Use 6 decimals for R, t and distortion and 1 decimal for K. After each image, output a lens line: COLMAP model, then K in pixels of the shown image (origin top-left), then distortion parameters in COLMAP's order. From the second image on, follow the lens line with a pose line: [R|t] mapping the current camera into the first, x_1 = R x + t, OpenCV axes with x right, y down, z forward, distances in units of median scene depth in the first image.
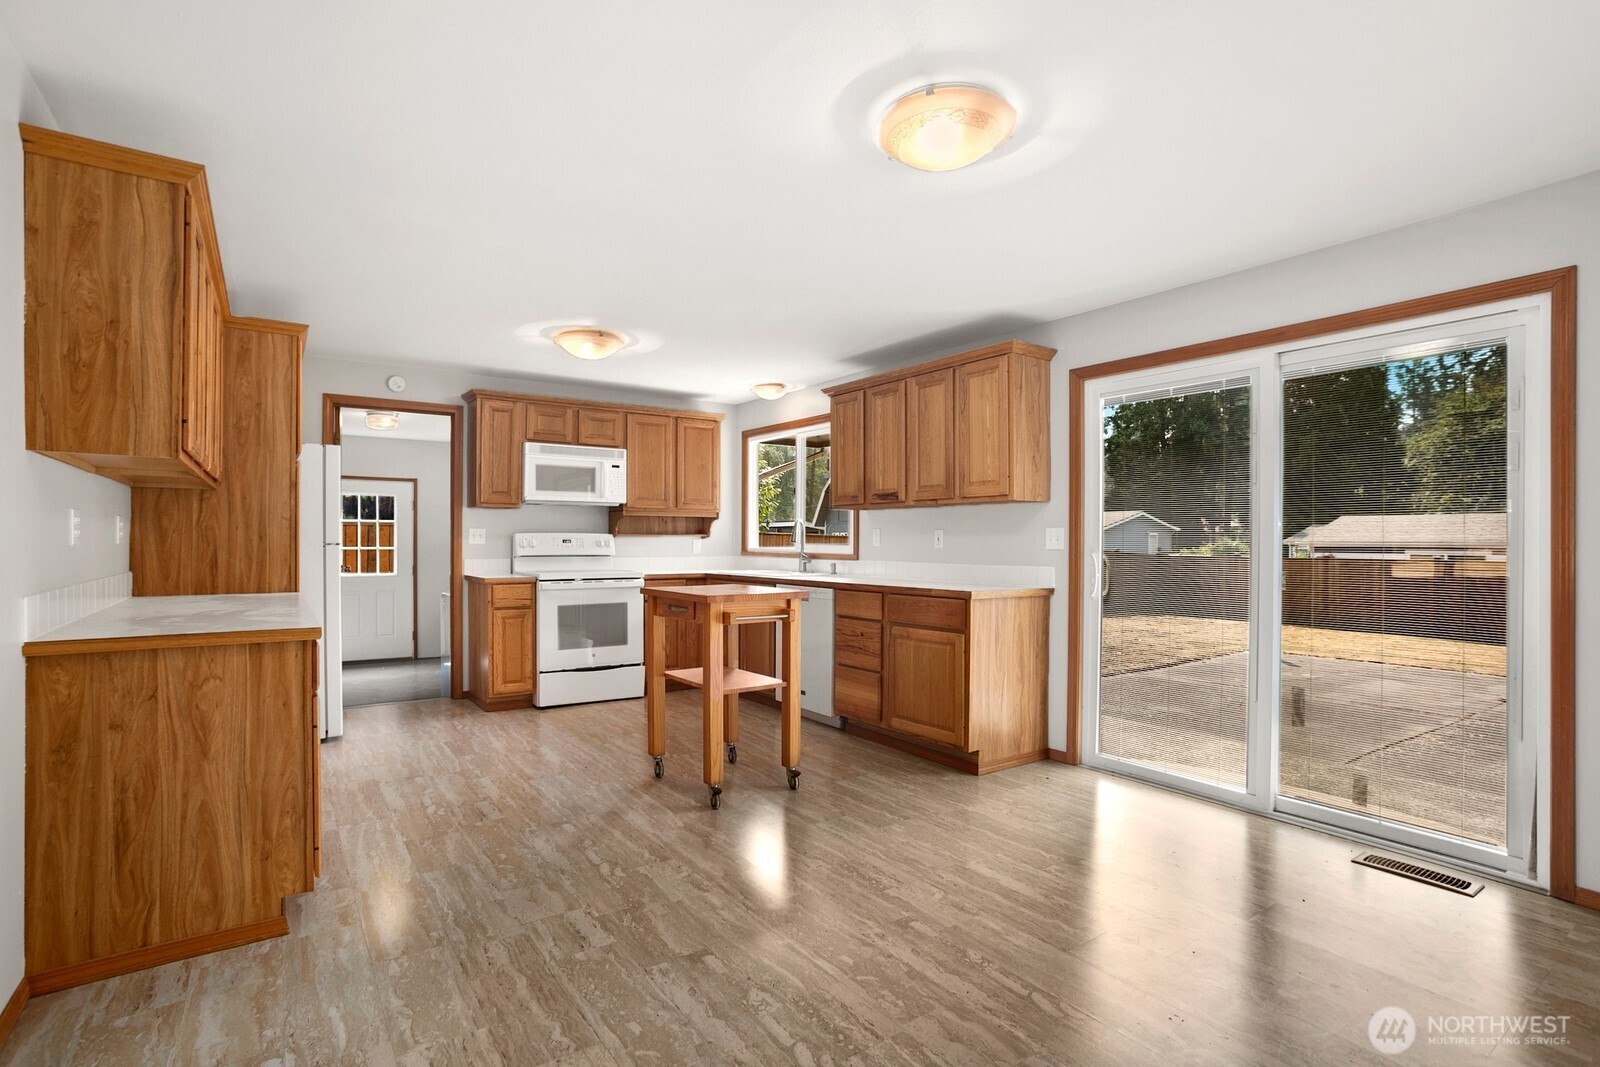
lens RADIAL K [[774.5, 0, 797.6], [0, 774.5, 523.4], [0, 0, 1]] dist [-0.080746, 0.030989]
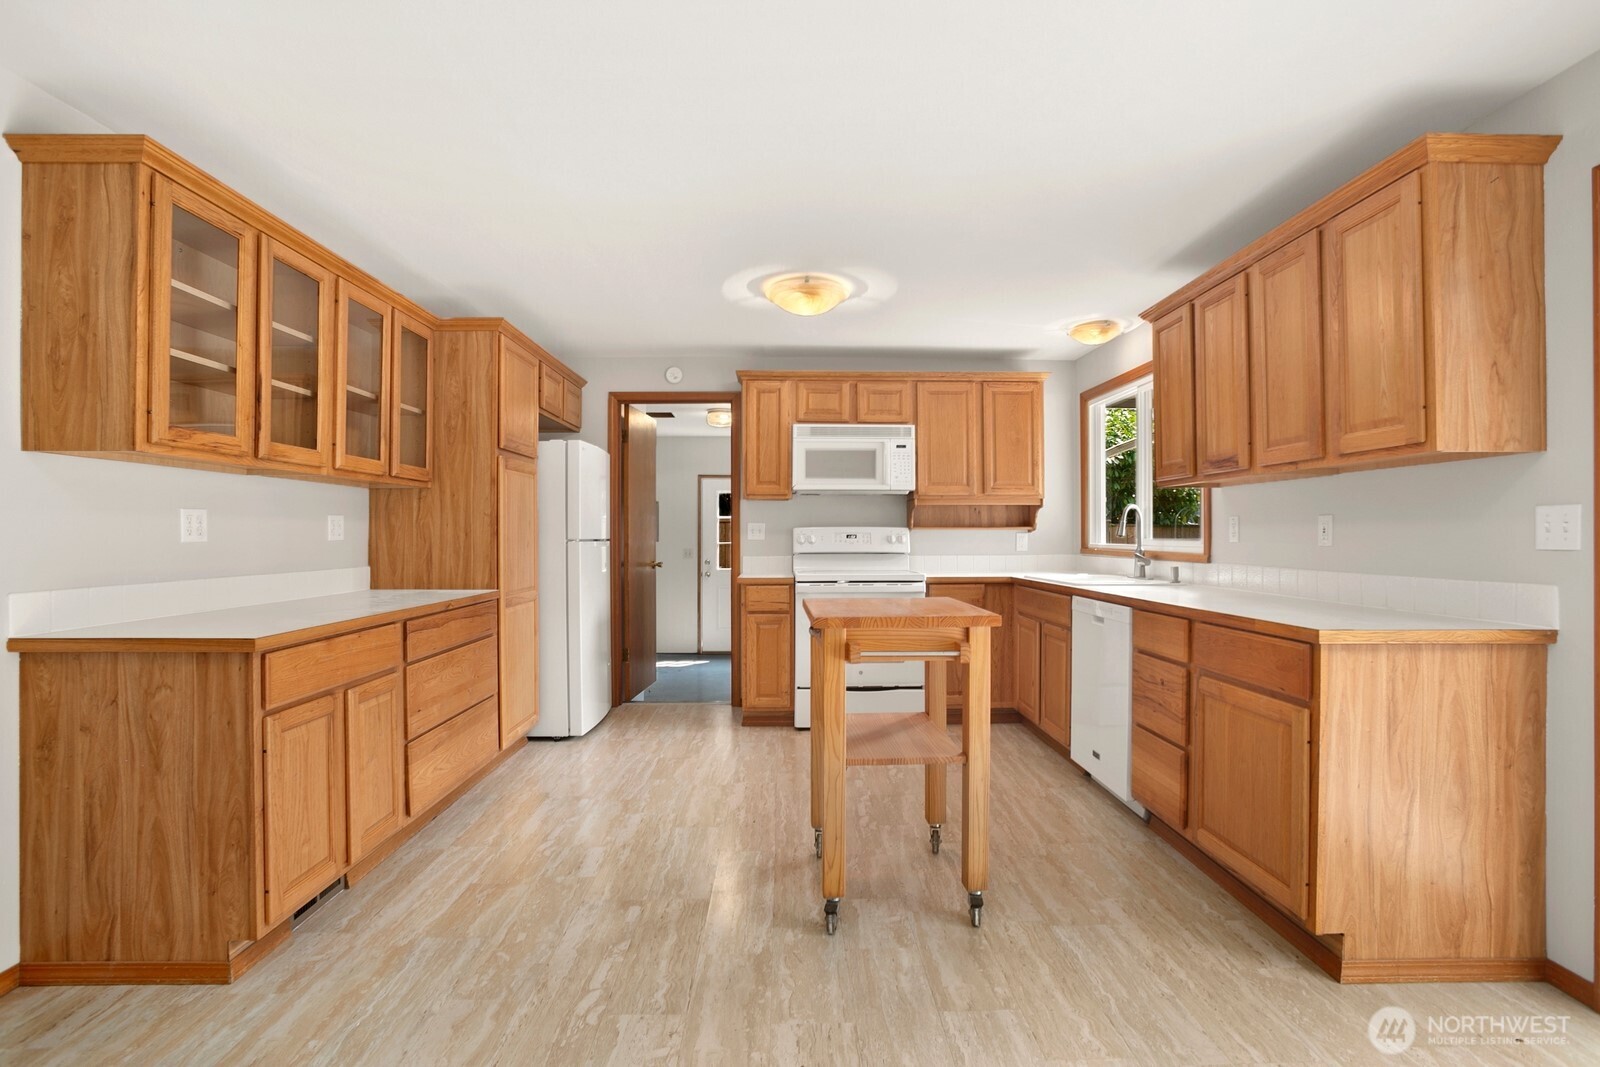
lens RADIAL K [[774.5, 0, 797.6], [0, 774.5, 523.4], [0, 0, 1]] dist [-0.080746, 0.030989]
pose [[0.829569, -0.012538, -0.558264, 0.233543], [0.016673, 0.999858, 0.002320, 0.009527], [0.558156, -0.011232, 0.829660, 0.413213]]
